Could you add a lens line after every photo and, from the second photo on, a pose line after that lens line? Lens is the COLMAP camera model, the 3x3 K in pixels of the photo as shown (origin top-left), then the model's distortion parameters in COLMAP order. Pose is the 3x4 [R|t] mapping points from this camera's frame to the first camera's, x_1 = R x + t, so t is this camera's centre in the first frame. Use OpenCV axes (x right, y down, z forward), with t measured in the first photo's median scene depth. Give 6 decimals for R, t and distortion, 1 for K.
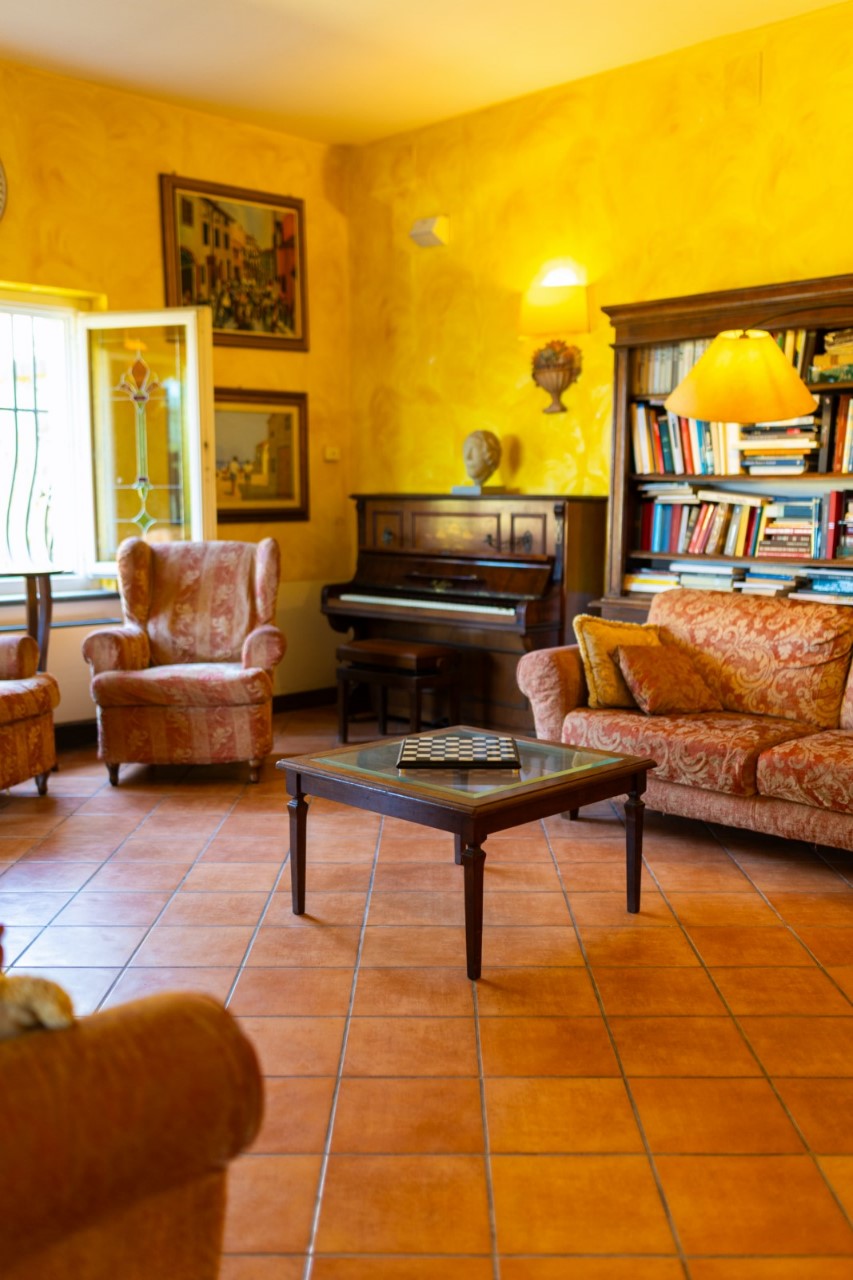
lens RADIAL K [[1214.0, 0, 429.2], [0, 1214.0, 642.5], [0, 0, 1]] dist [0.005190, 0.000000]
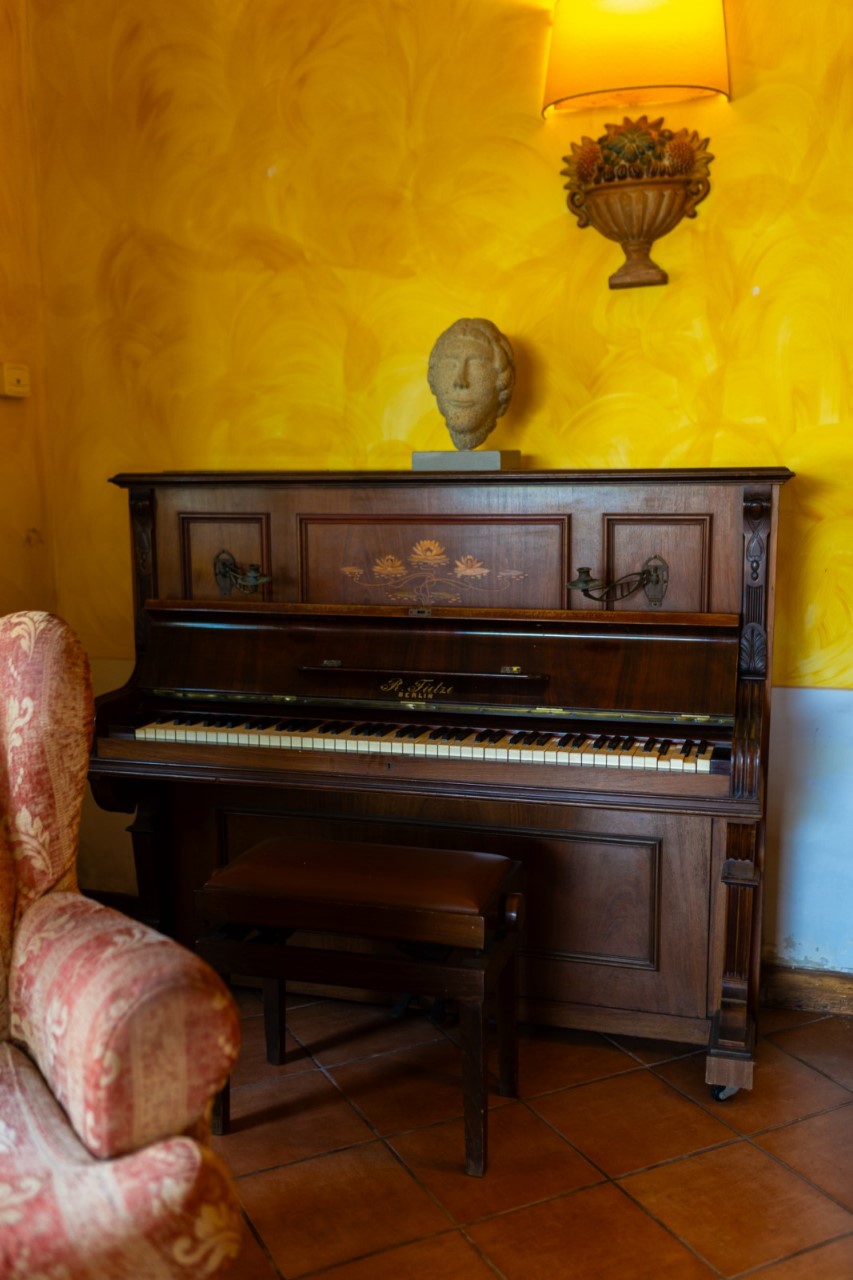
lens RADIAL K [[1214.0, 0, 422.3], [0, 1214.0, 637.0], [0, 0, 1]] dist [0.005190, 0.000000]
pose [[0.891787, -0.070001, 0.447008, -0.180079], [0.066798, 0.997503, 0.022946, -0.078739], [-0.447498, 0.009397, 0.894235, 0.660334]]
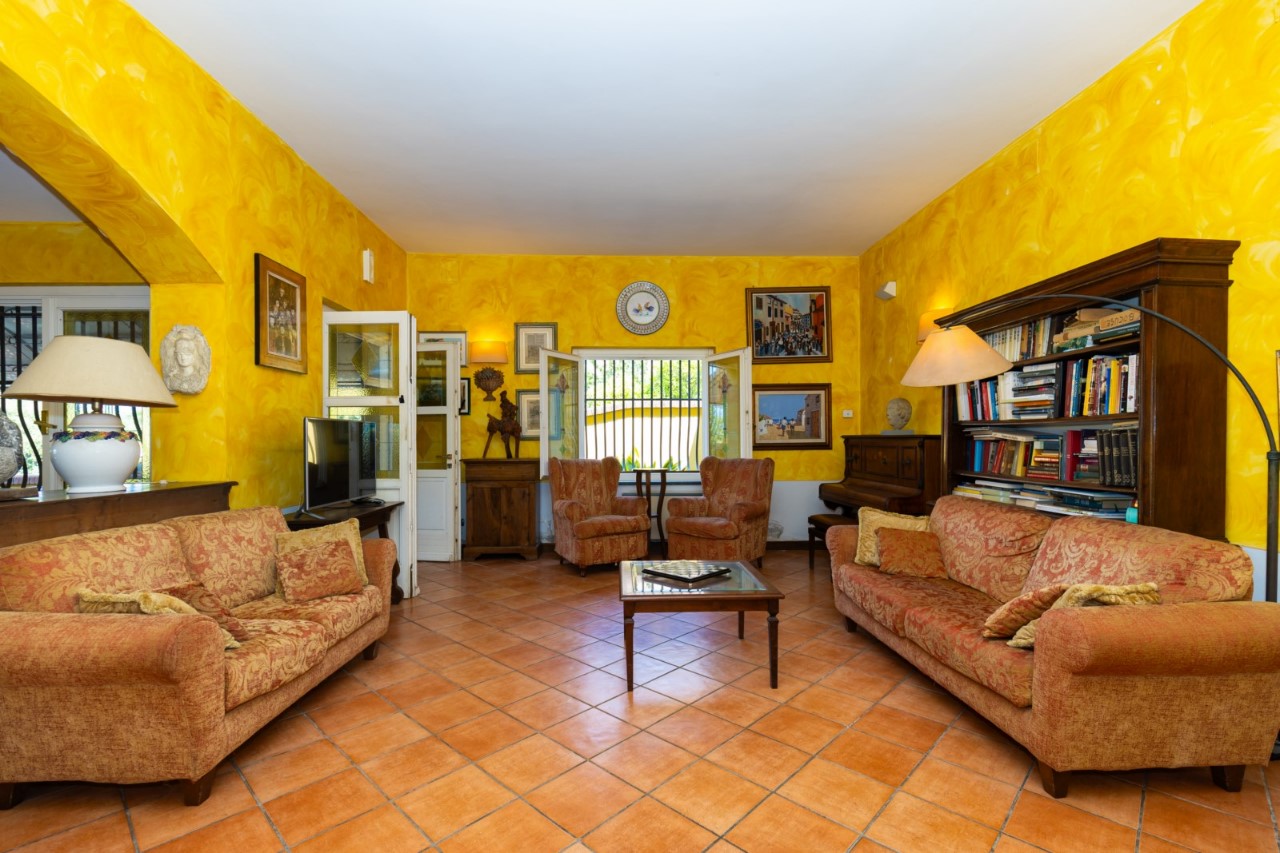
lens RADIAL K [[574.5, 0, 638.9], [0, 574.5, 437.1], [0, 0, 1]] dist [0.009743, -0.001327]
pose [[0.729300, -0.003309, -0.684186, 0.350899], [-0.080515, 0.992625, -0.090625, -0.016929], [0.679440, 0.121180, 0.723655, 0.173124]]
